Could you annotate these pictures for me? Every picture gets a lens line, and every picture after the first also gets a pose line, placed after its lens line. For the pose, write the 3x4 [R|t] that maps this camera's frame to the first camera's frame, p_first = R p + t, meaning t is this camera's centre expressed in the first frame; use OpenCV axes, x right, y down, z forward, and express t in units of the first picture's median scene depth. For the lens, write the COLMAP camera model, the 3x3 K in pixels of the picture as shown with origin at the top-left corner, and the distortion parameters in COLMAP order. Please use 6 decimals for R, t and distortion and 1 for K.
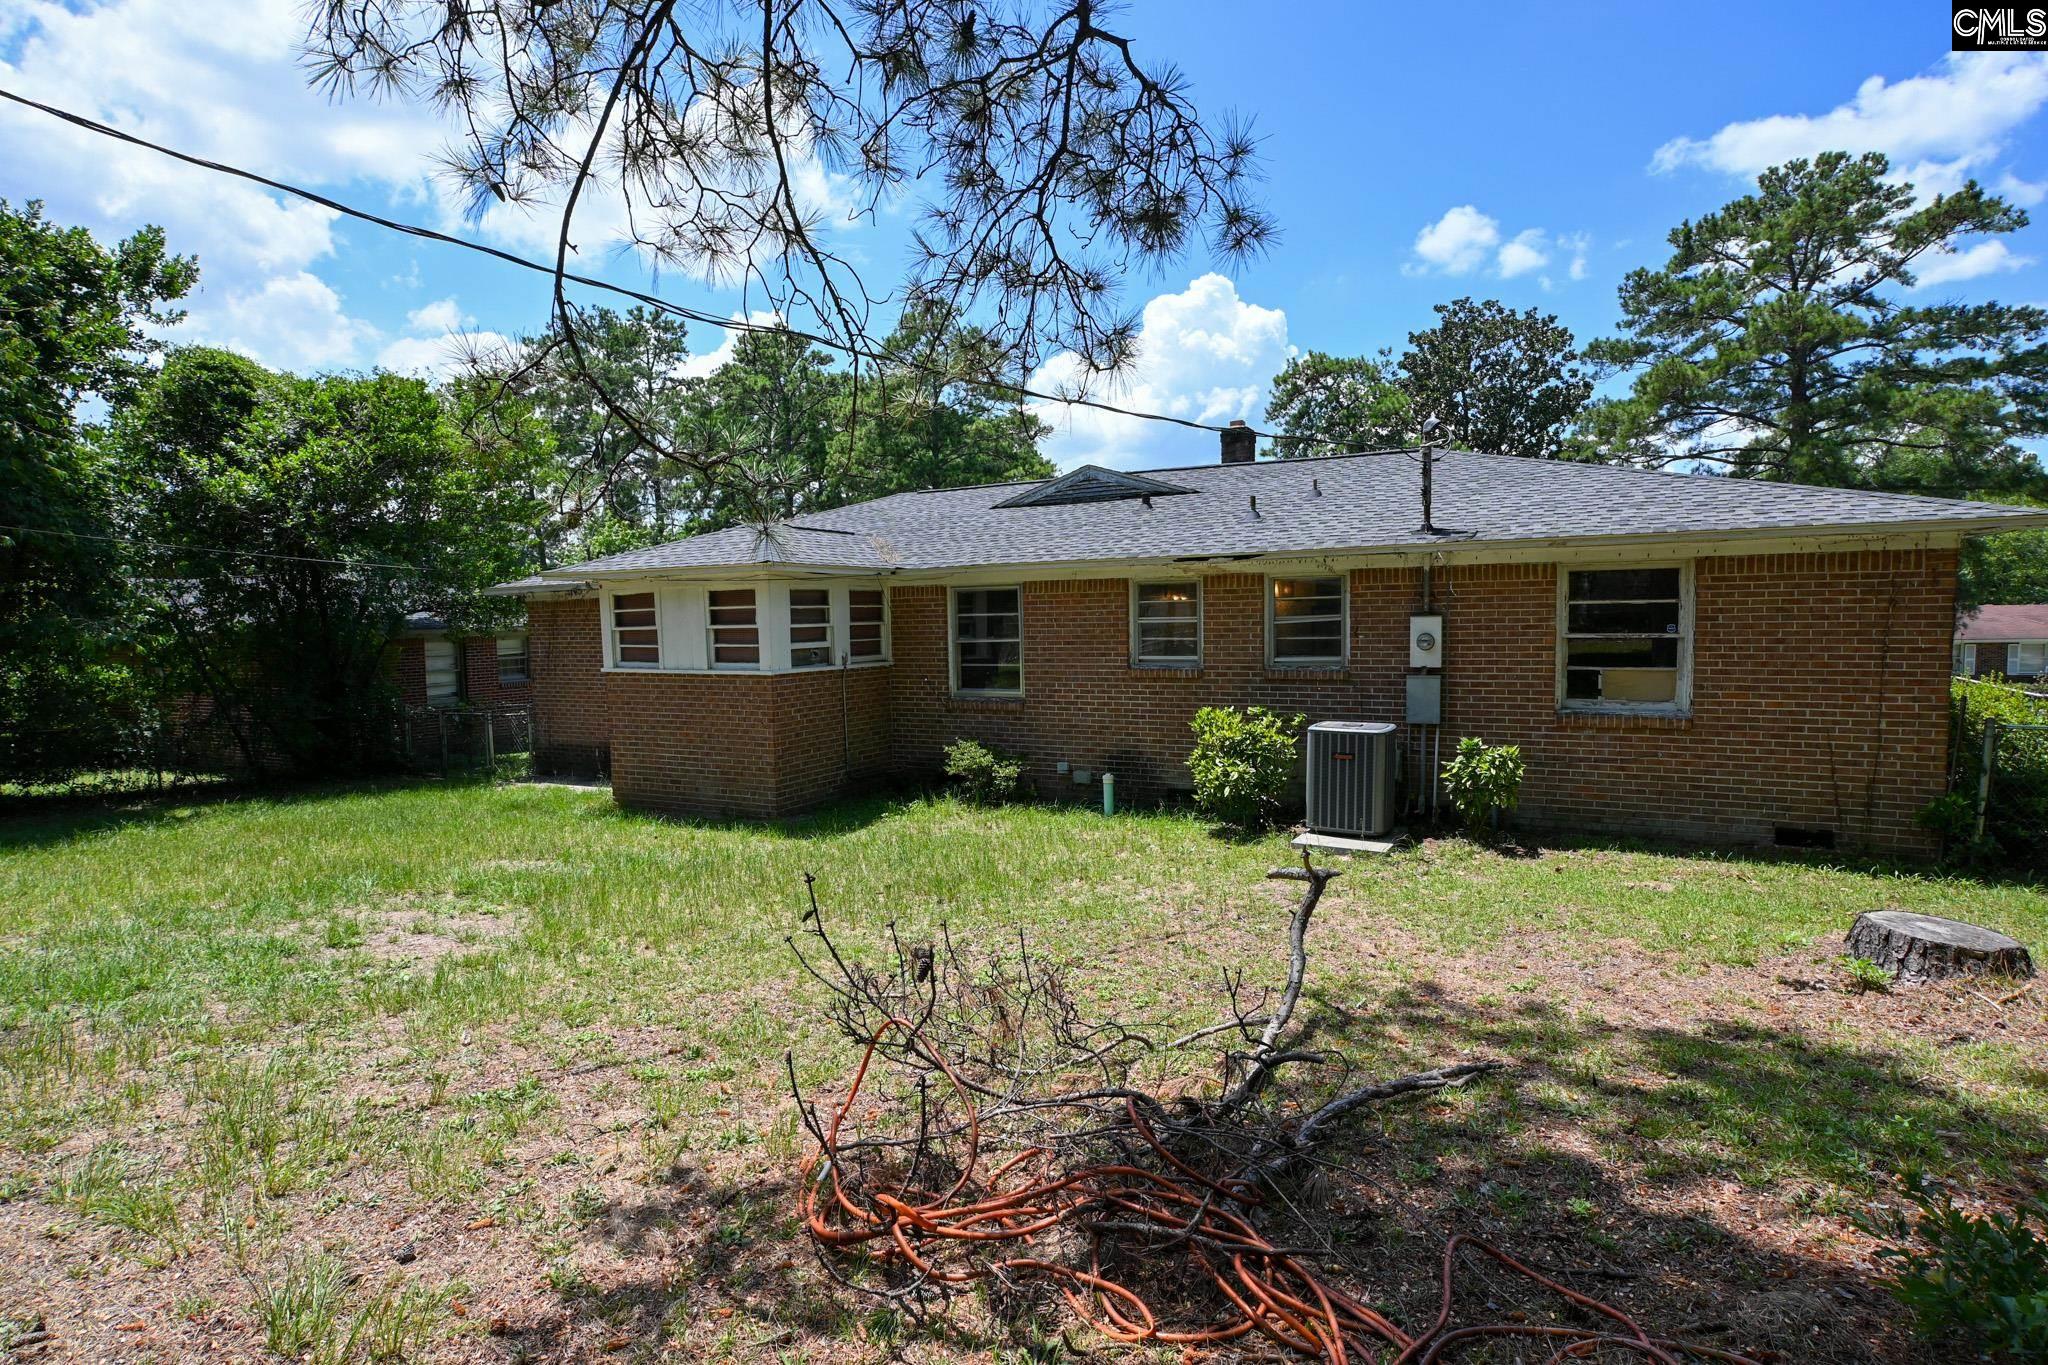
lens RADIAL K [[1043.1, 0, 1025.3], [0, 1043.1, 685.2], [0, 0, 1]] dist [0.001246, 0.001820]
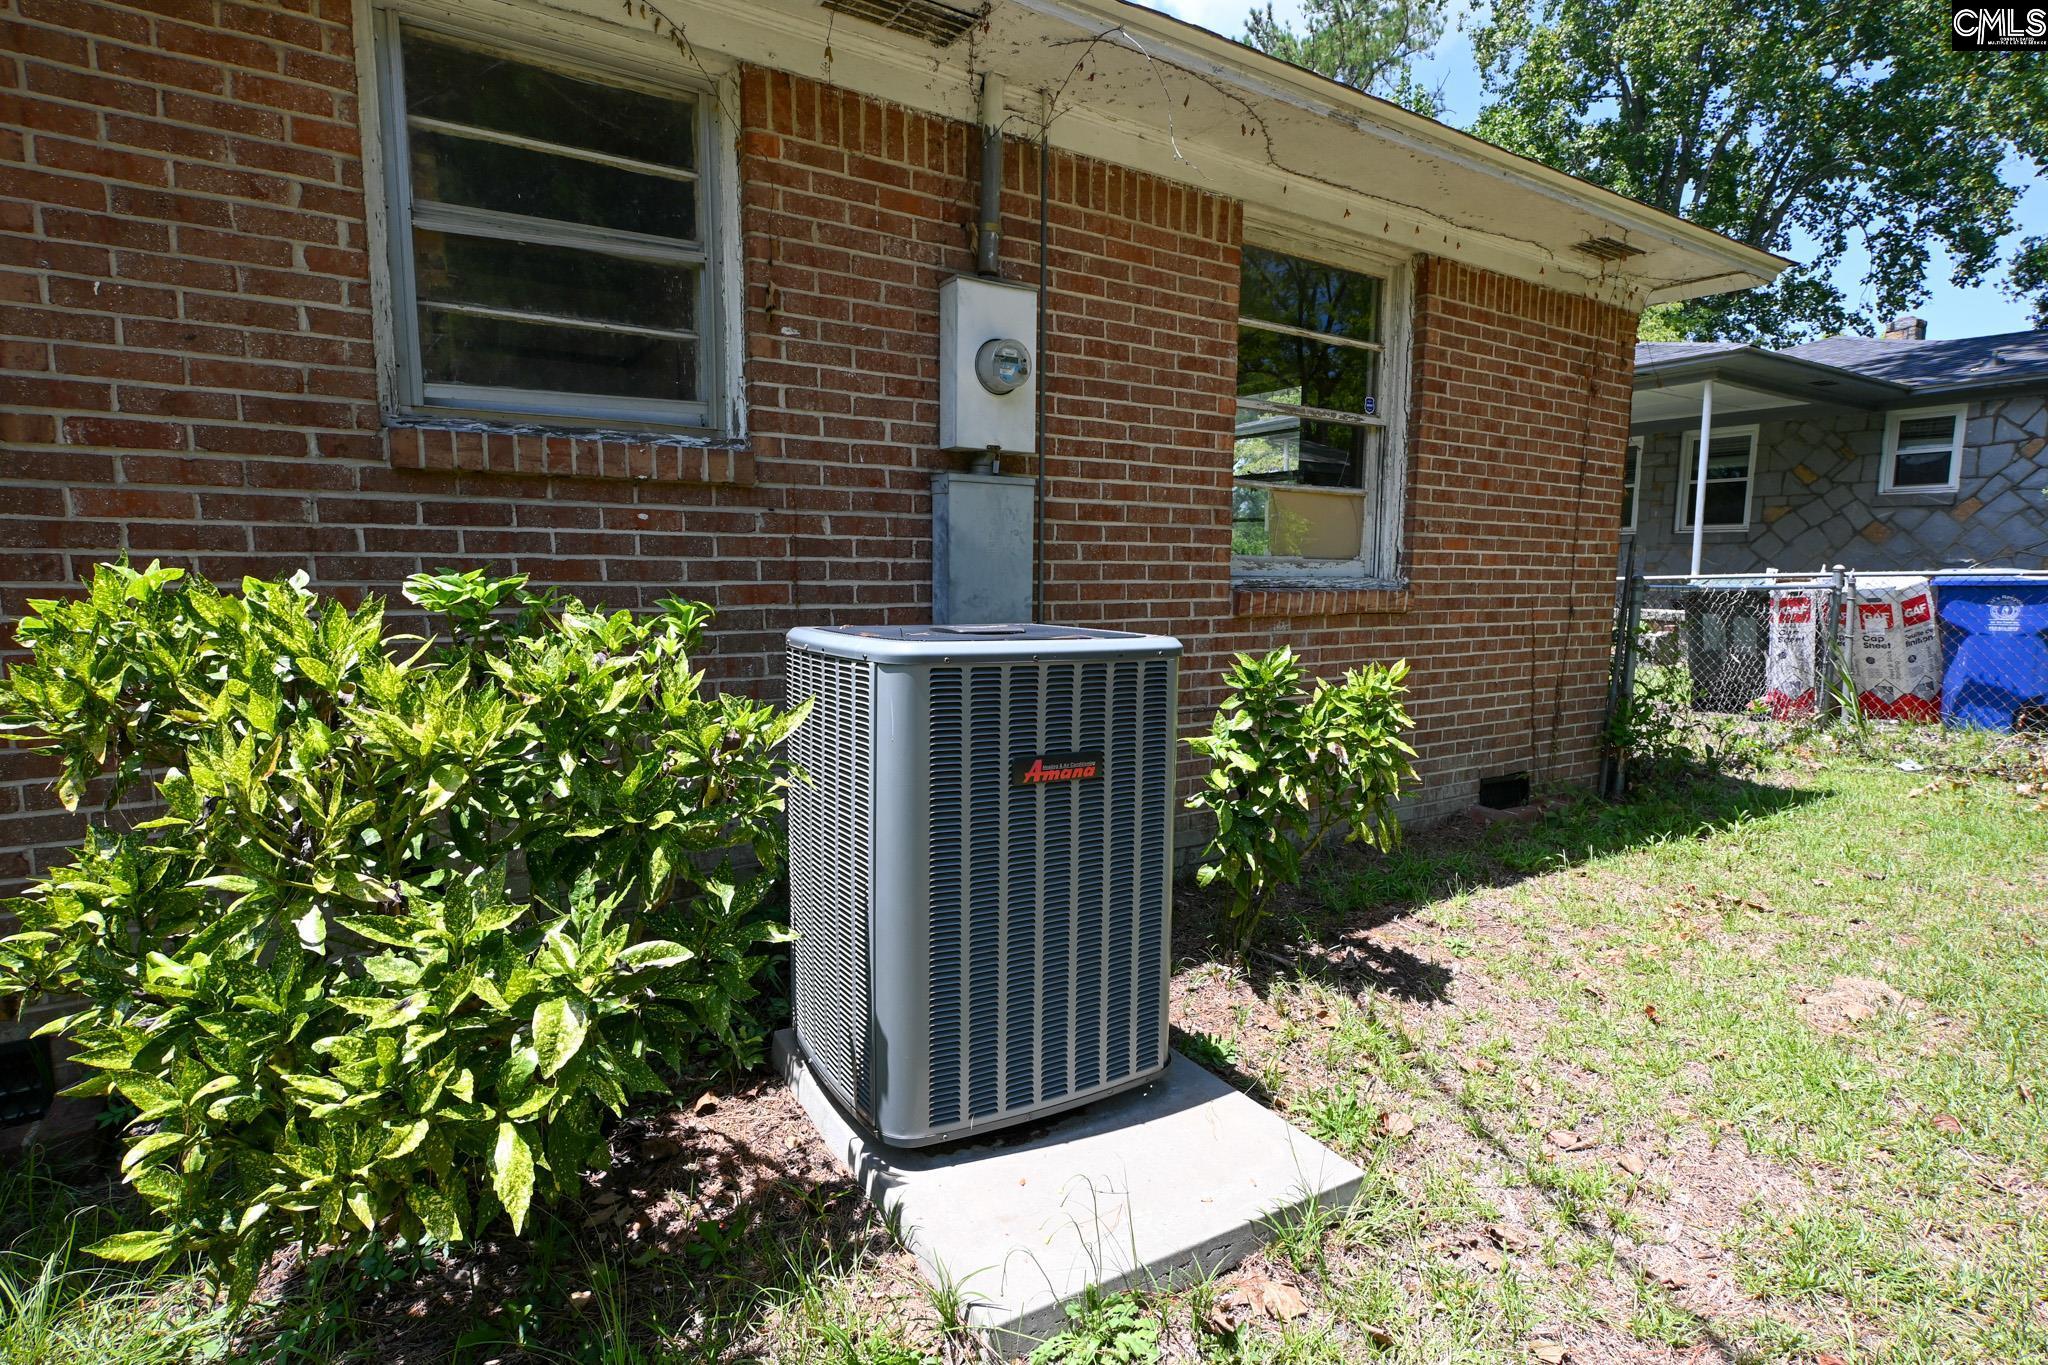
lens RADIAL K [[1043.1, 0, 1025.3], [0, 1043.1, 685.2], [0, 0, 1]] dist [0.001246, 0.001820]
pose [[0.471548, -0.077784, 0.878403, 0.100651], [0.036698, 0.996970, 0.068582, 0.033317], [-0.881077, -0.000104, 0.472973, 0.837129]]
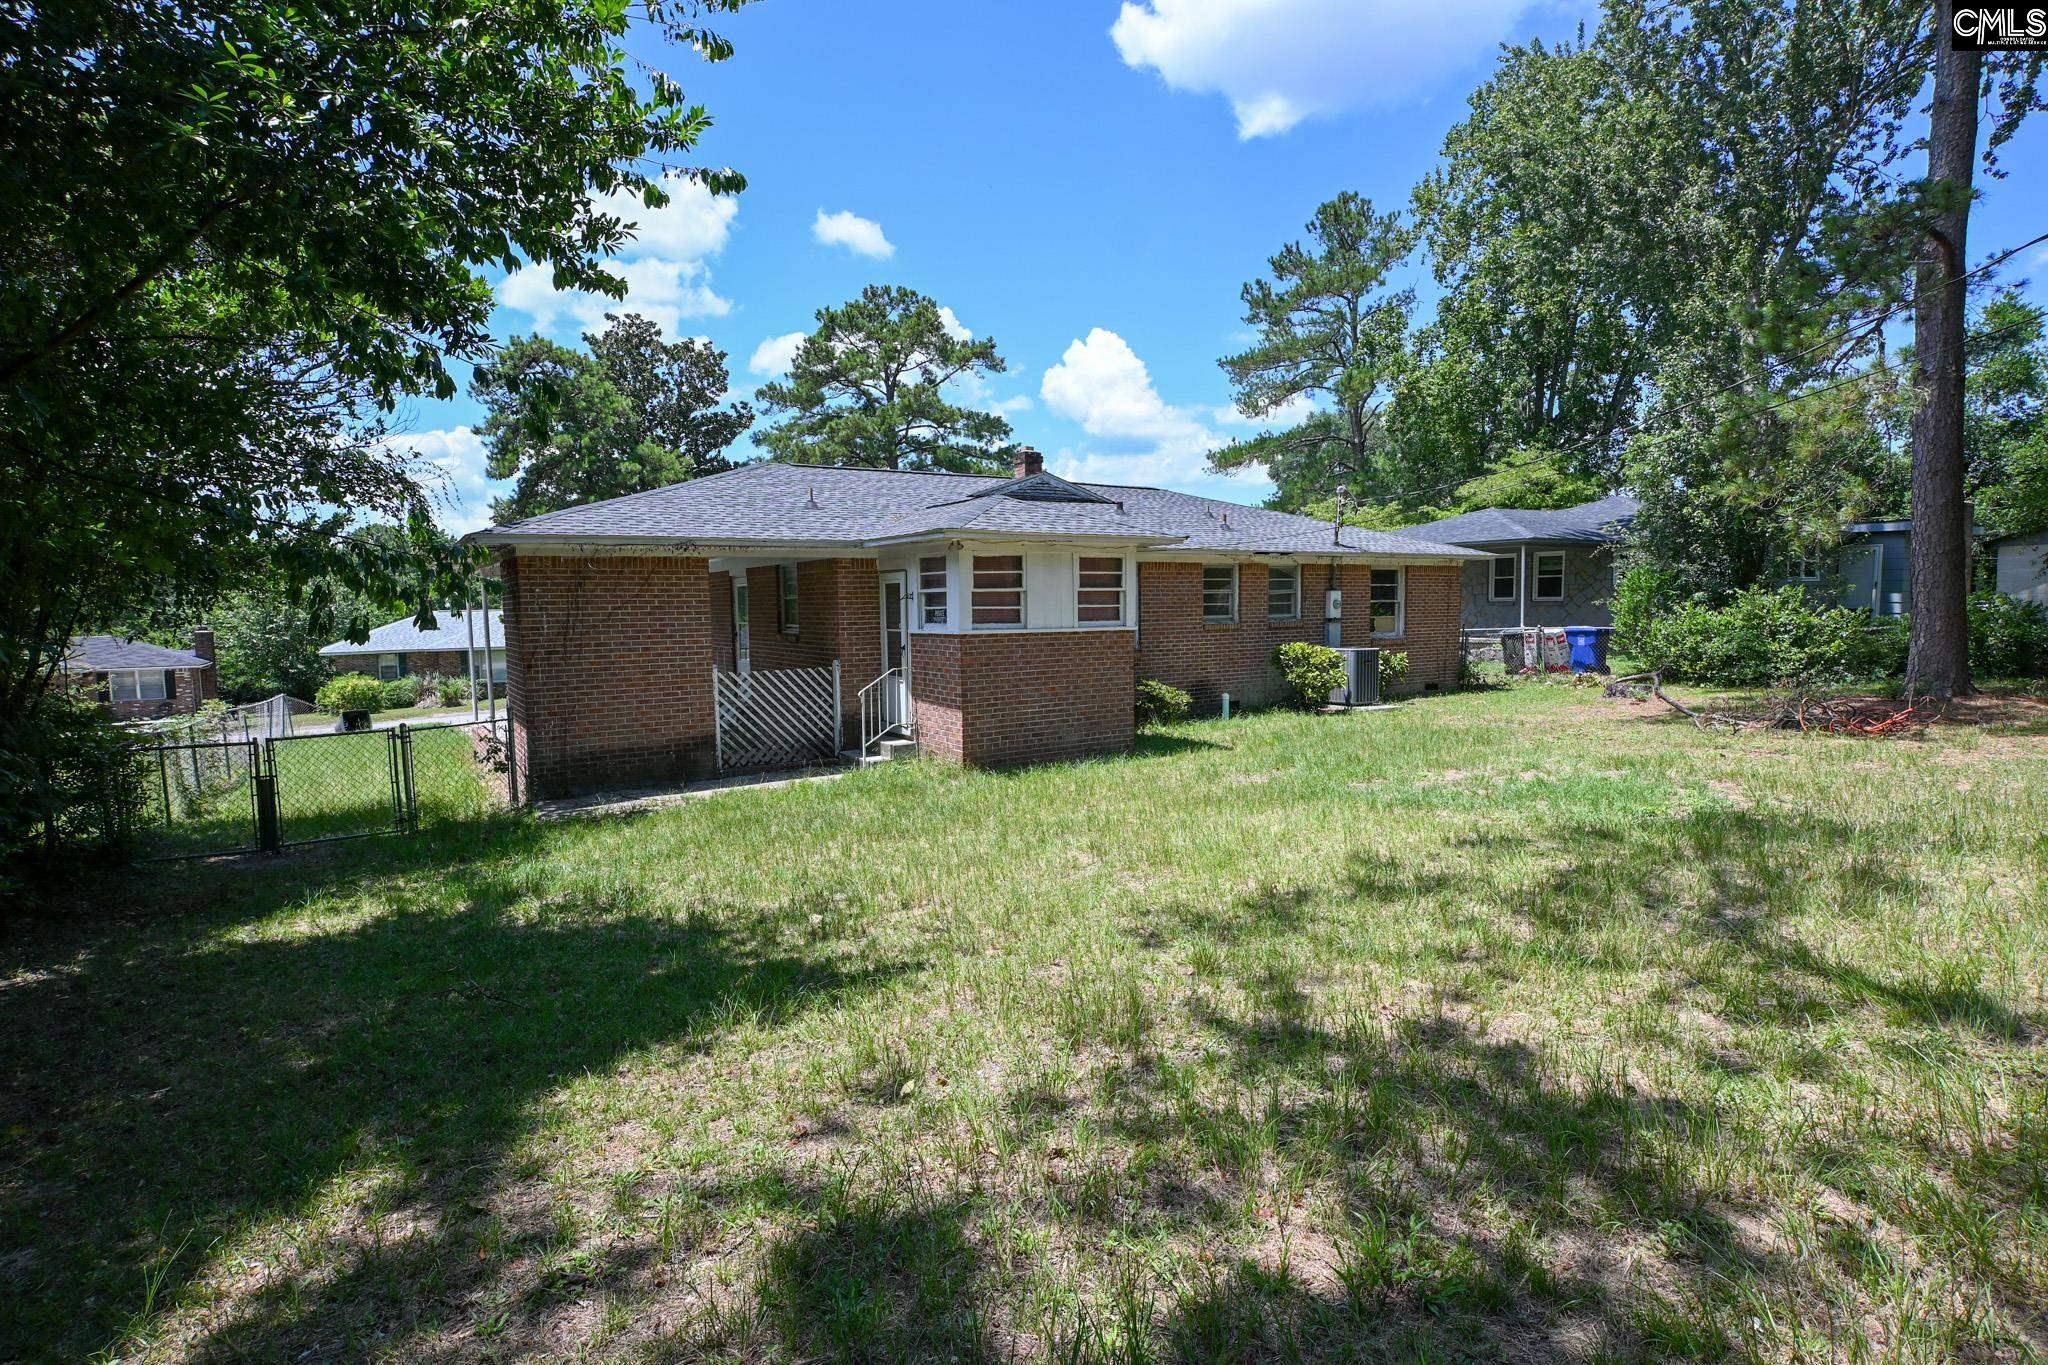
lens RADIAL K [[1033.5, 0, 1030.5], [0, 1033.5, 684.0], [0, 0, 1]] dist [-0.002592, 0.002004]
pose [[0.465318, -0.058445, 0.883212, -1.516775], [0.059637, 0.997620, 0.034597, 0.004671], [-0.883132, 0.036574, 0.467696, 0.616045]]
